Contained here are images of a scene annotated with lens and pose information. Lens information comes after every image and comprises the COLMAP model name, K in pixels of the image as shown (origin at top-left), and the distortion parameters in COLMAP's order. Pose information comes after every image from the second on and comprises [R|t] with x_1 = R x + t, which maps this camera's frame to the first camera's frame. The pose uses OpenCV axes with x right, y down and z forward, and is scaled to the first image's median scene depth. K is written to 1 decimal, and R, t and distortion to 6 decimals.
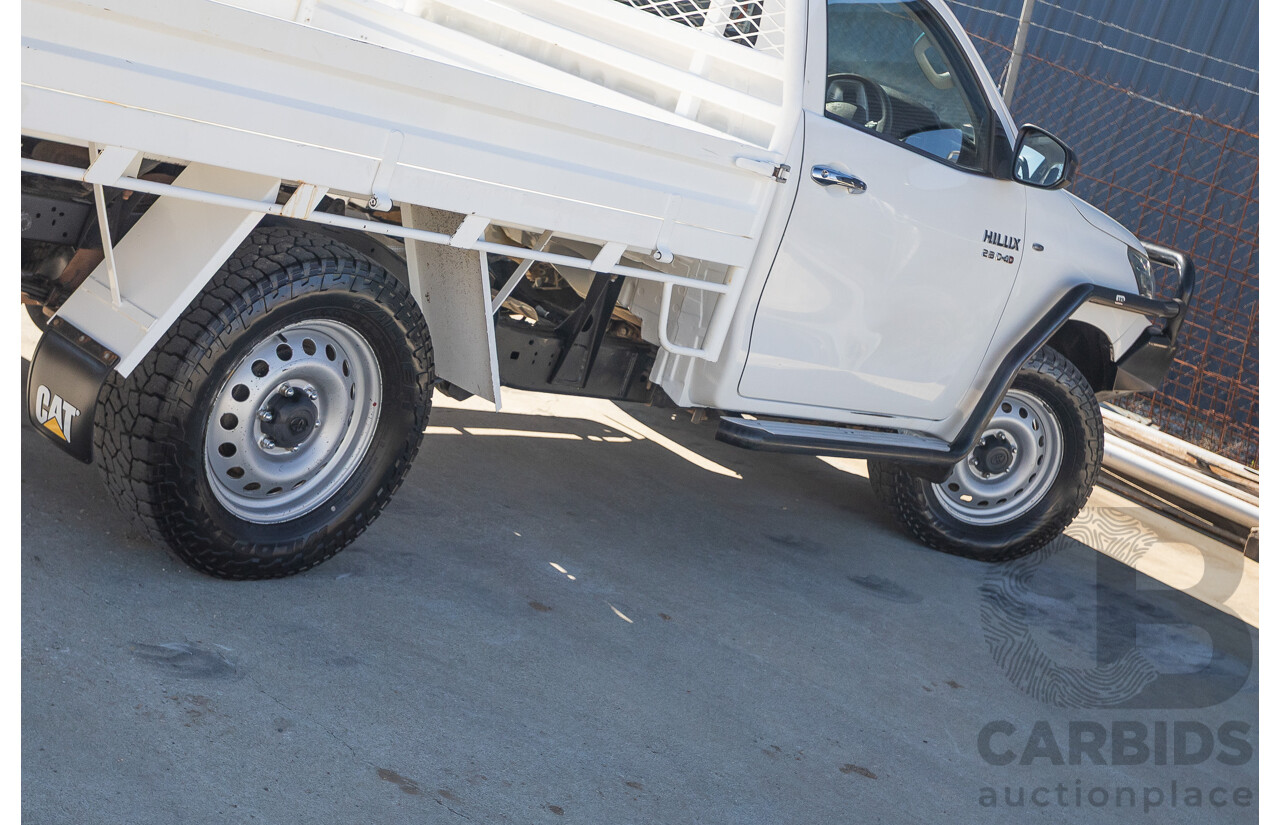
lens RADIAL K [[2149.2, 0, 640.0], [0, 2149.2, 412.5], [0, 0, 1]] dist [-0.044353, 0.042958]
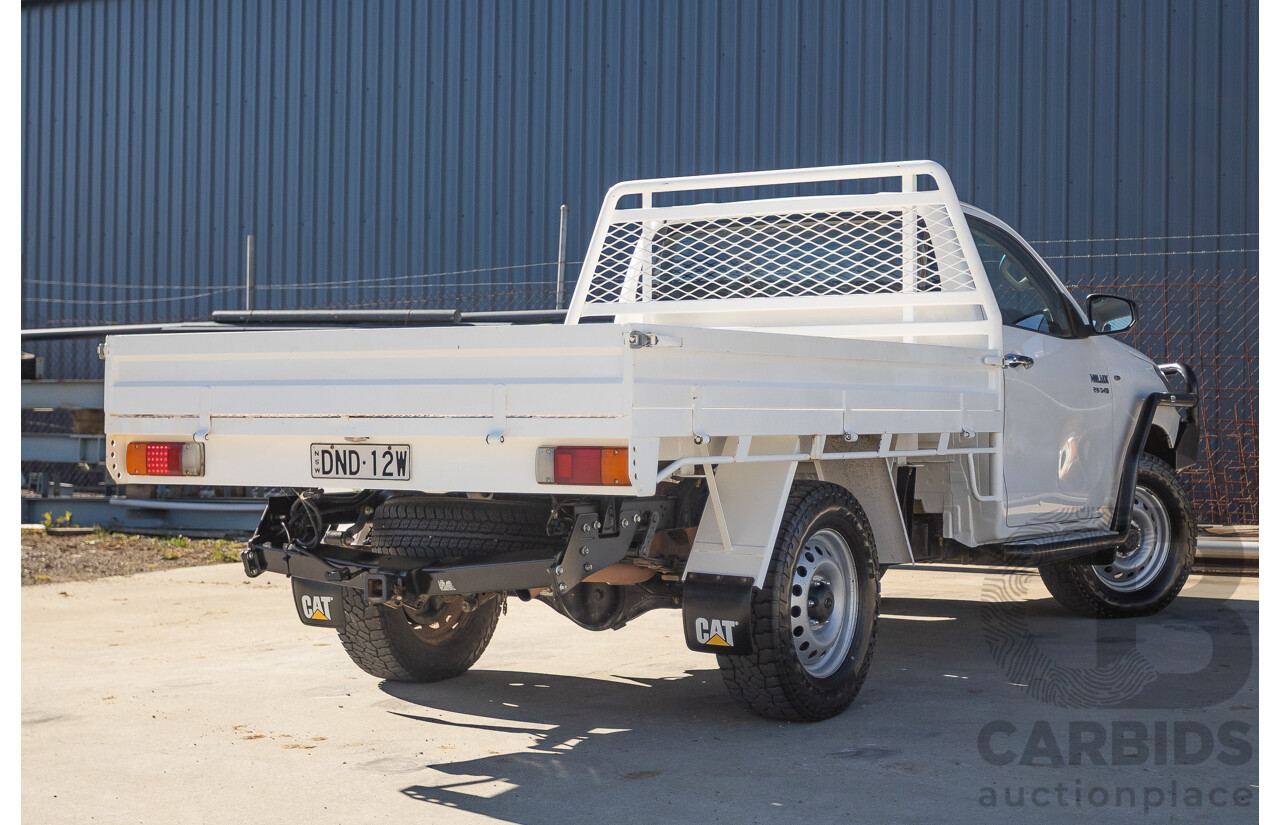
lens RADIAL K [[2149.2, 0, 640.0], [0, 2149.2, 412.5], [0, 0, 1]] dist [-0.044353, 0.042958]
pose [[0.933589, -0.314655, 0.171477, -0.423789], [0.338995, 0.930615, -0.137978, 0.037443], [-0.116163, 0.186944, 0.975478, -0.383695]]
